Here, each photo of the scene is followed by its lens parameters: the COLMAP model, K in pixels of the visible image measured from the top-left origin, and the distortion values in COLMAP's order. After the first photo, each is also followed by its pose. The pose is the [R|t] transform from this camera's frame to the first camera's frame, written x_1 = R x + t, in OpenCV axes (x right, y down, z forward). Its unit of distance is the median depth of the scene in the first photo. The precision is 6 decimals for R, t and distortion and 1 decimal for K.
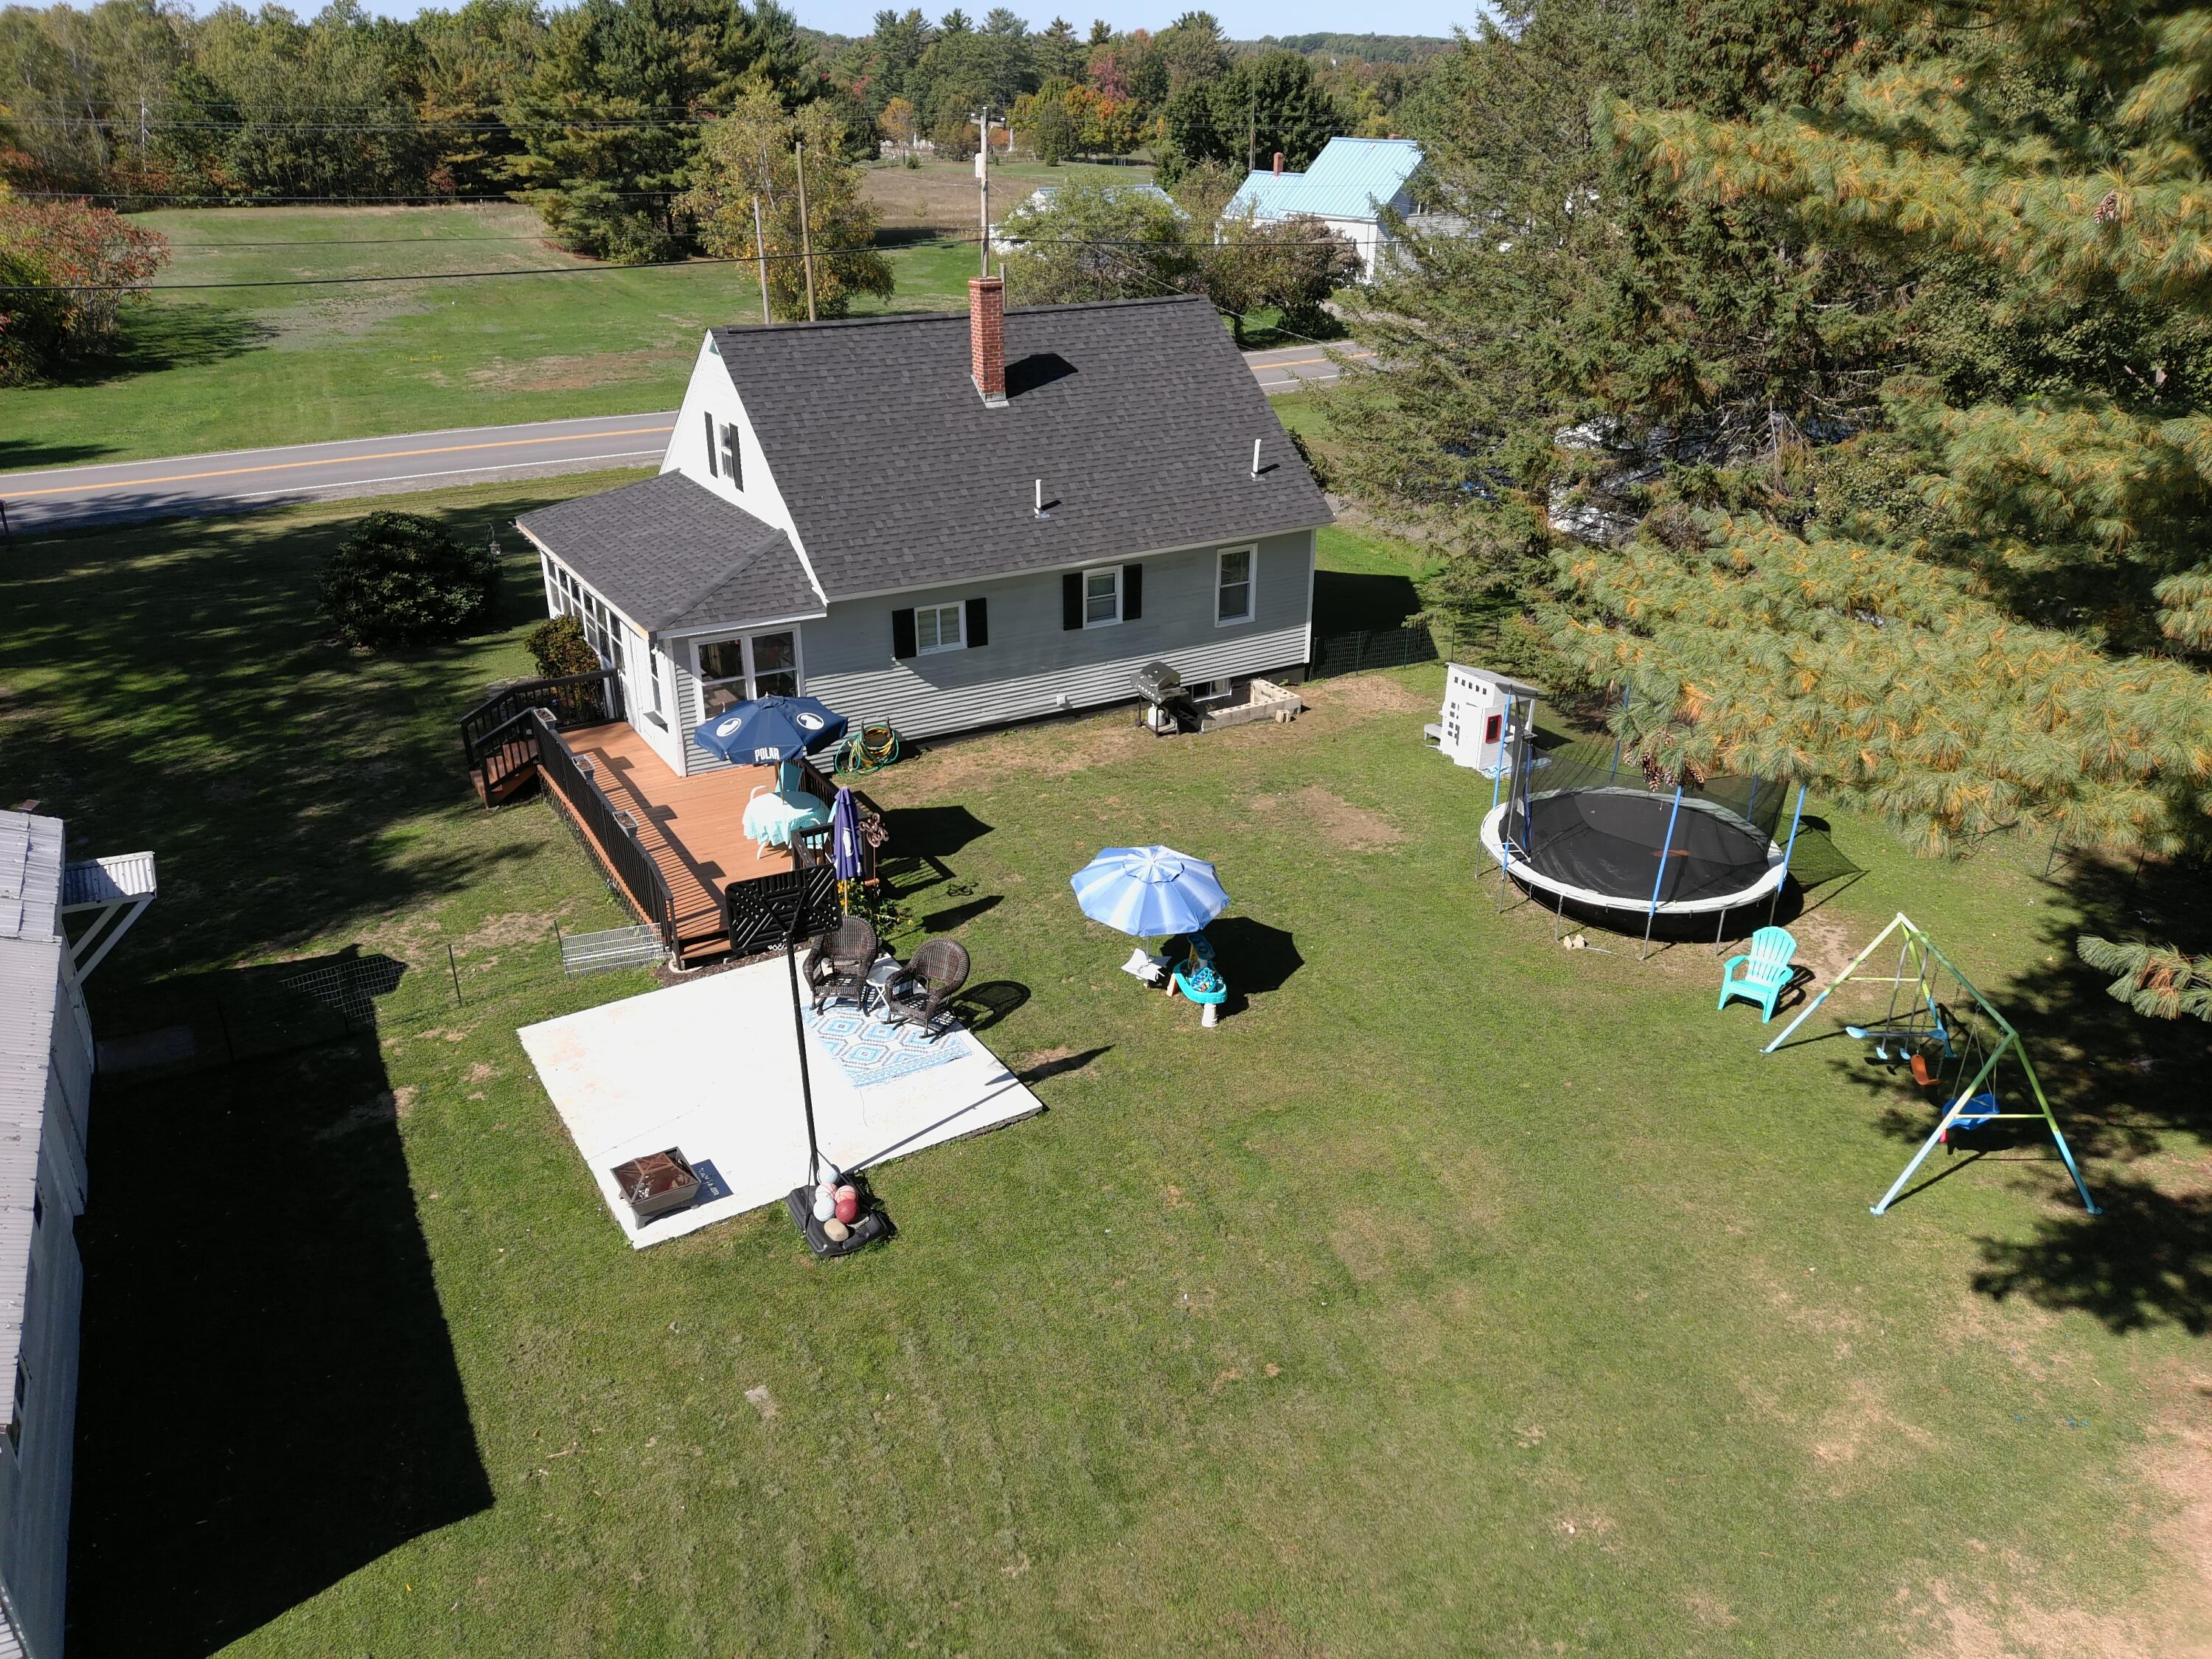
lens RADIAL K [[1647.6, 0, 1112.1], [0, 1647.6, 845.2], [0, 0, 1]] dist [0.068752, -0.081309]
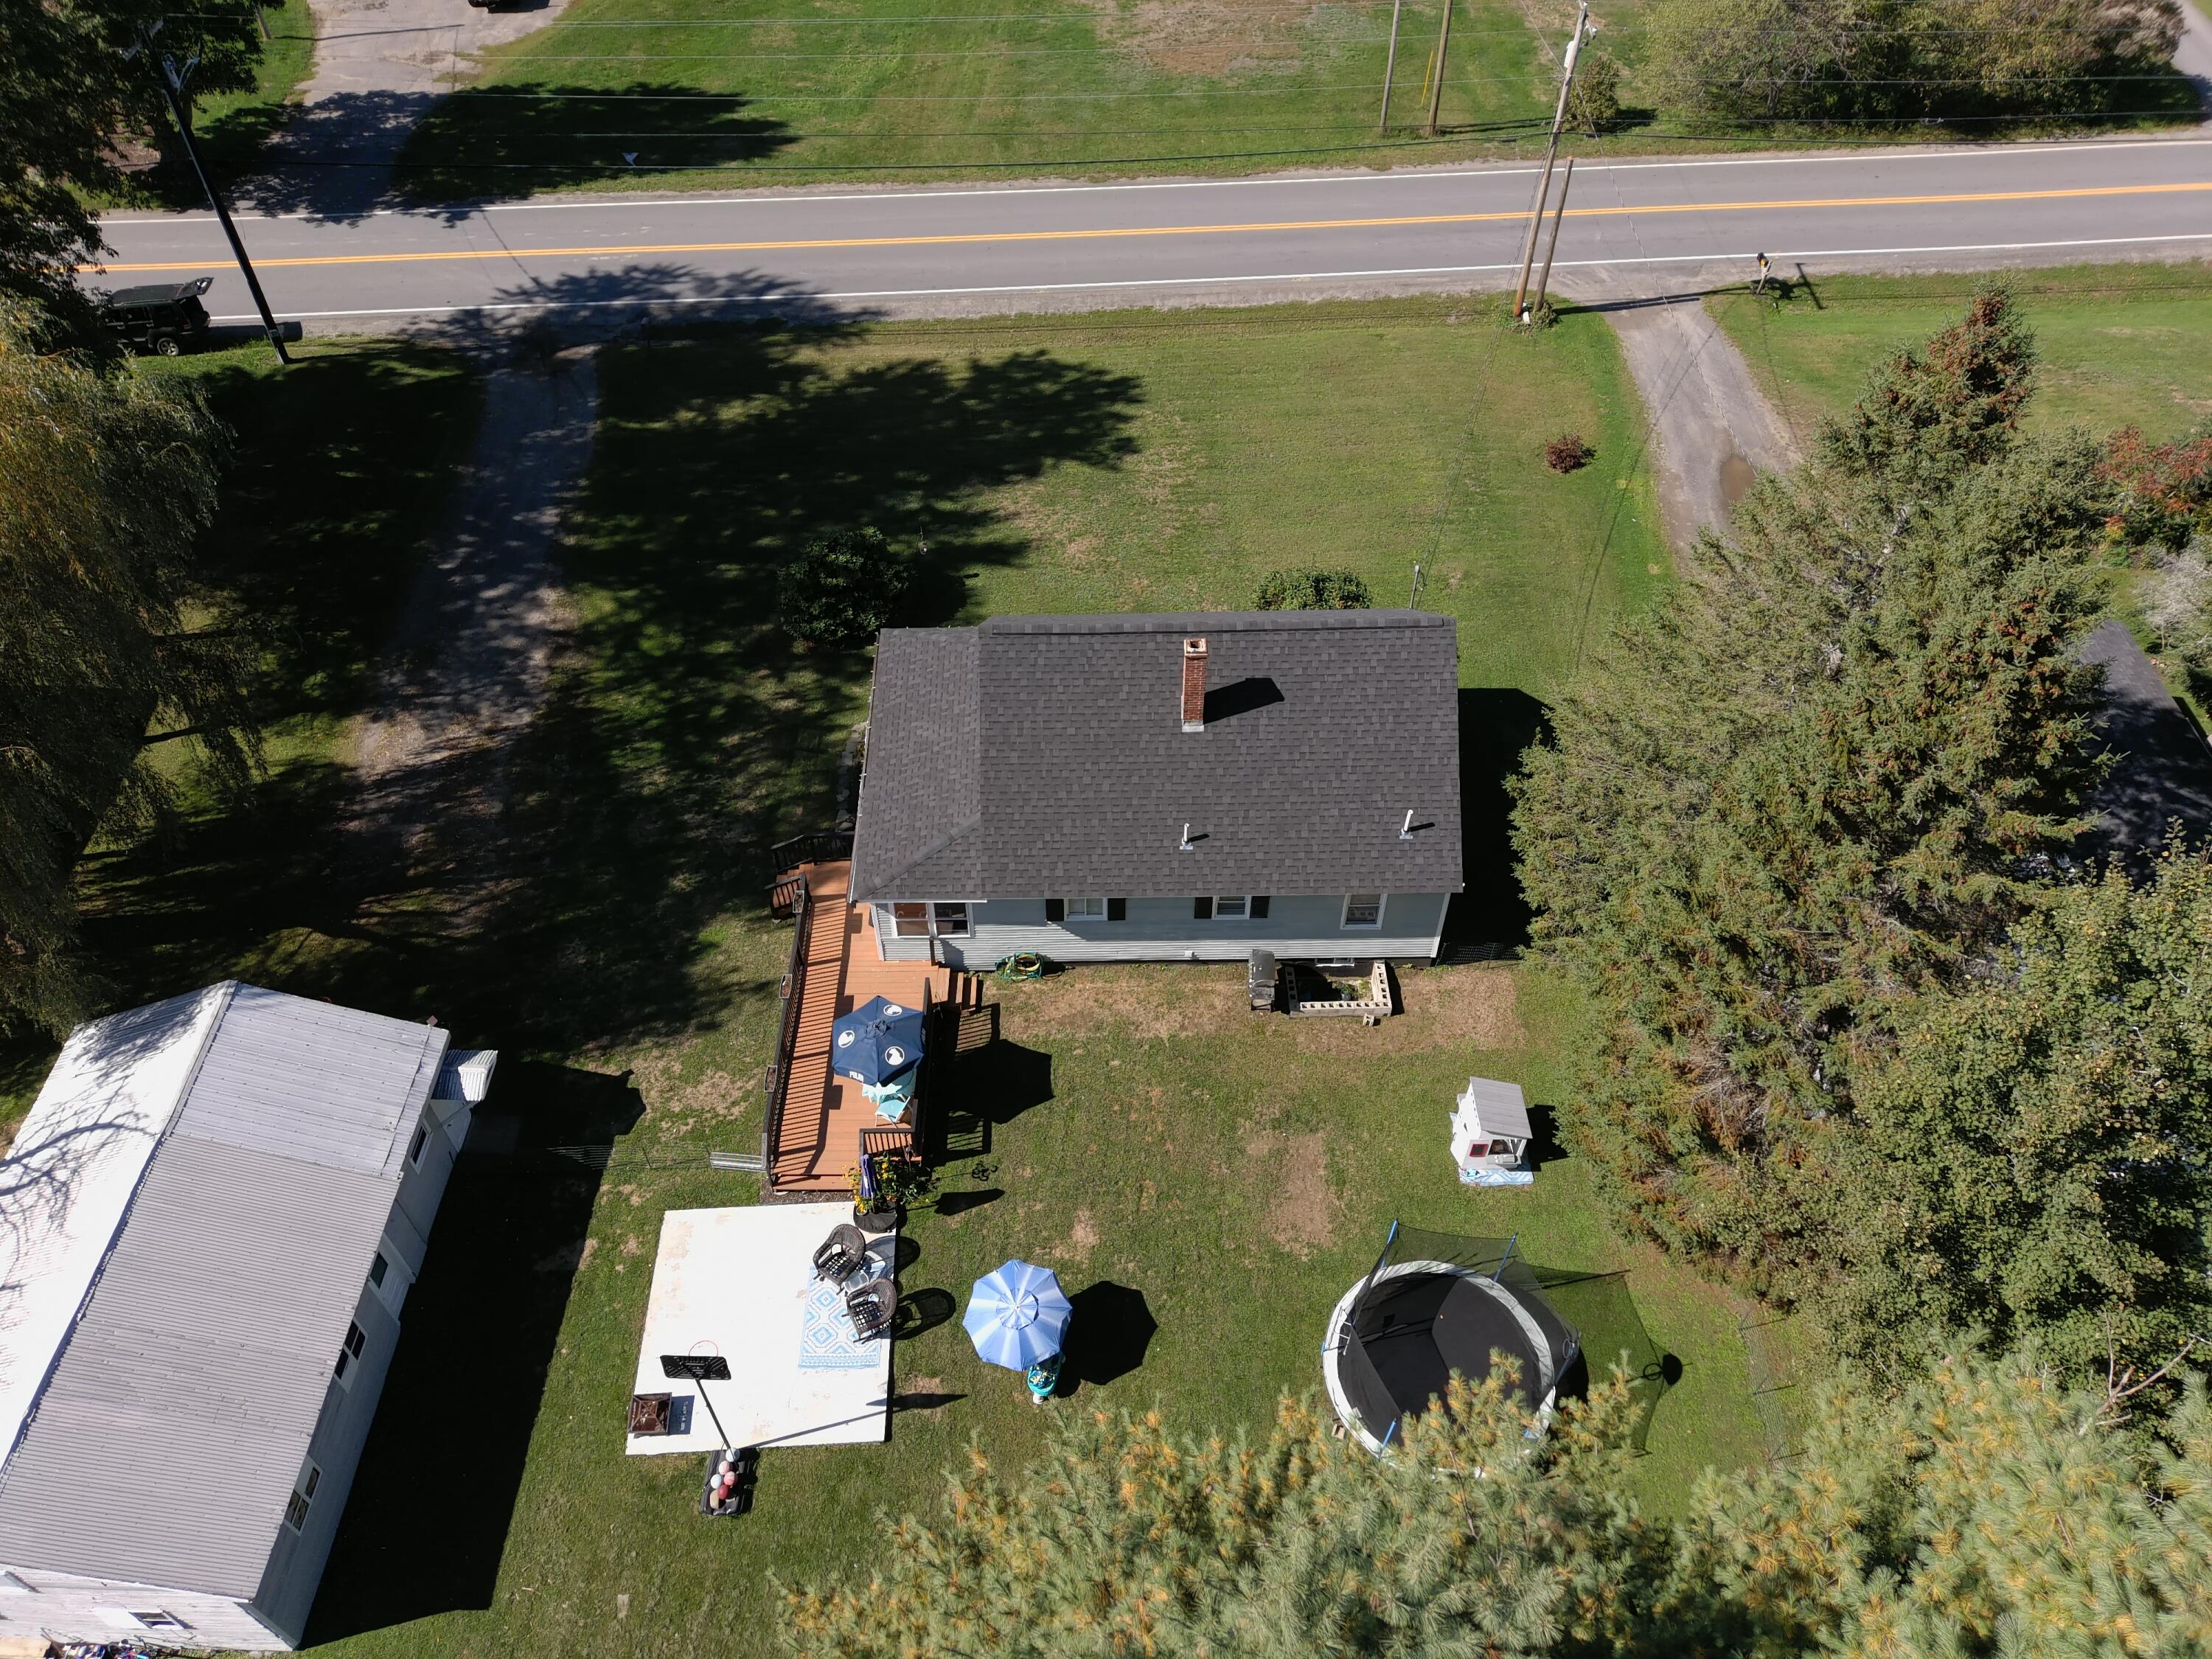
lens RADIAL K [[1647.6, 0, 1104.0], [0, 1647.6, 849.7], [0, 0, 1]] dist [0.068752, -0.081309]
pose [[0.868631, 0.365894, -0.334068, 0.334766], [-0.197661, 0.874193, 0.443527, -0.778827], [0.454324, -0.319230, 0.831674, -0.044146]]
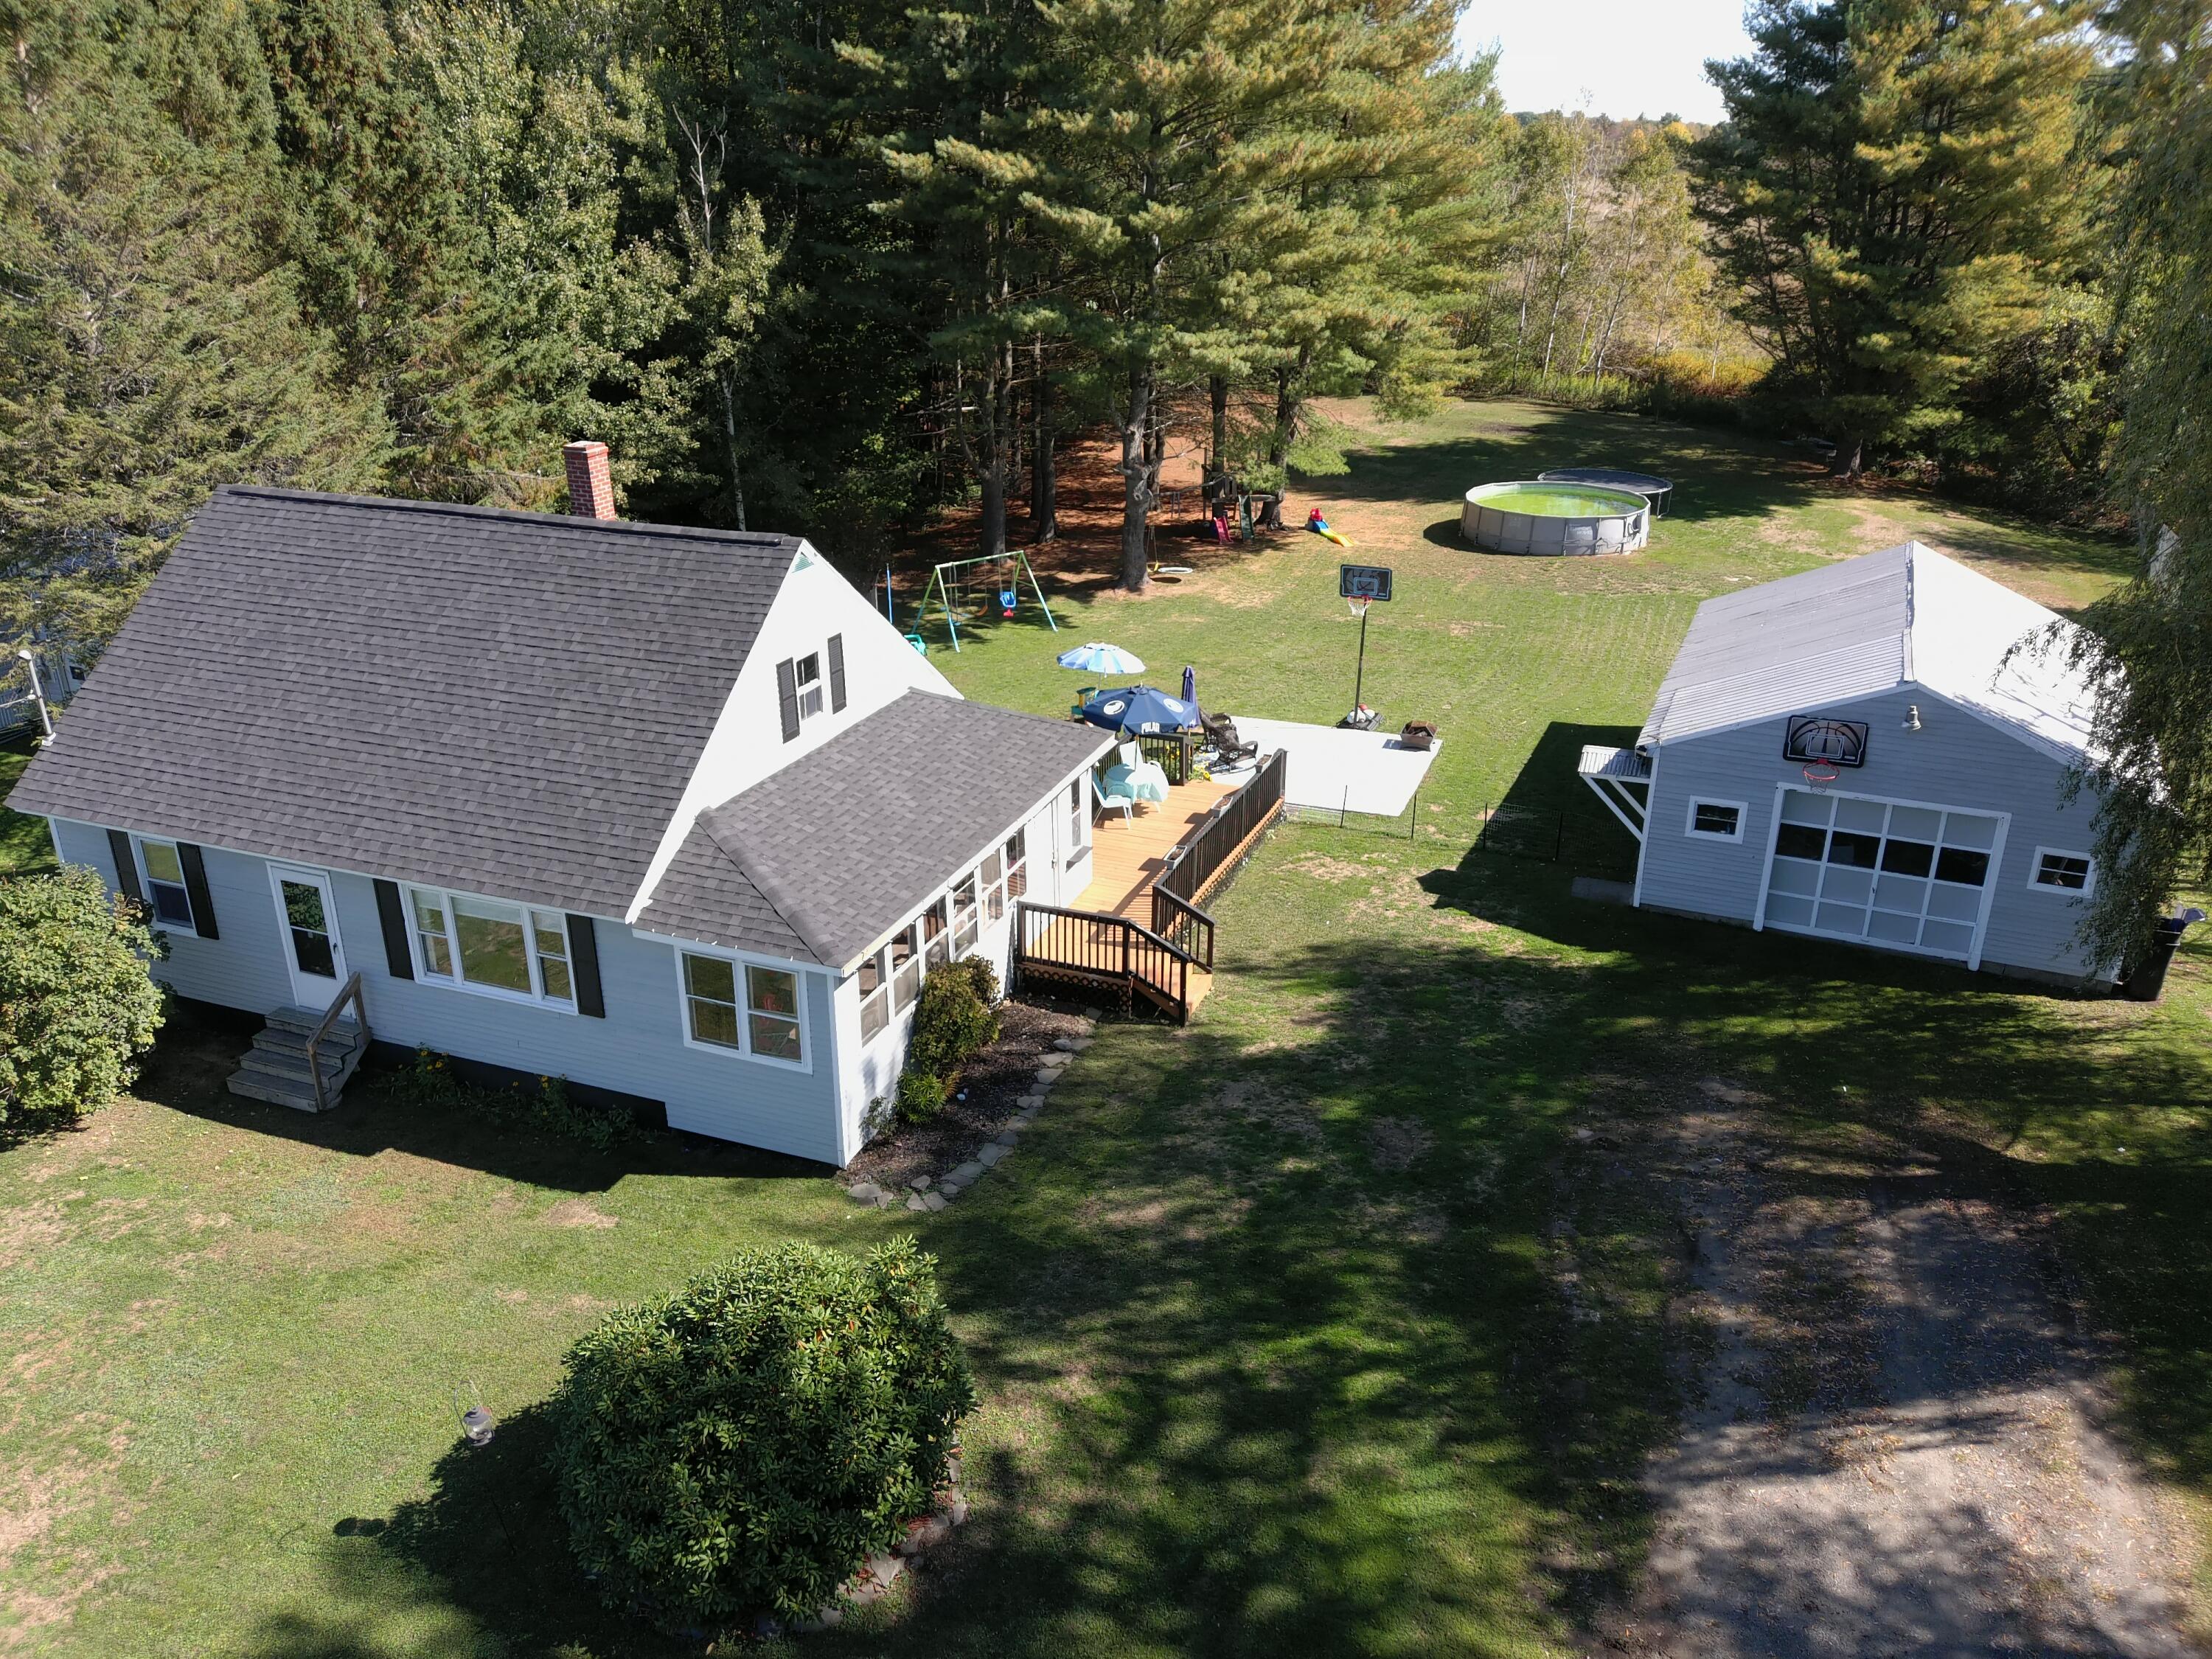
lens RADIAL K [[1647.6, 0, 1113.6], [0, 1647.6, 846.0], [0, 0, 1]] dist [0.068752, -0.081309]
pose [[-0.624643, -0.302166, 0.720081, -0.994166], [0.319961, 0.742120, 0.588968, -0.652887], [-0.712352, 0.598293, -0.366878, 1.347797]]
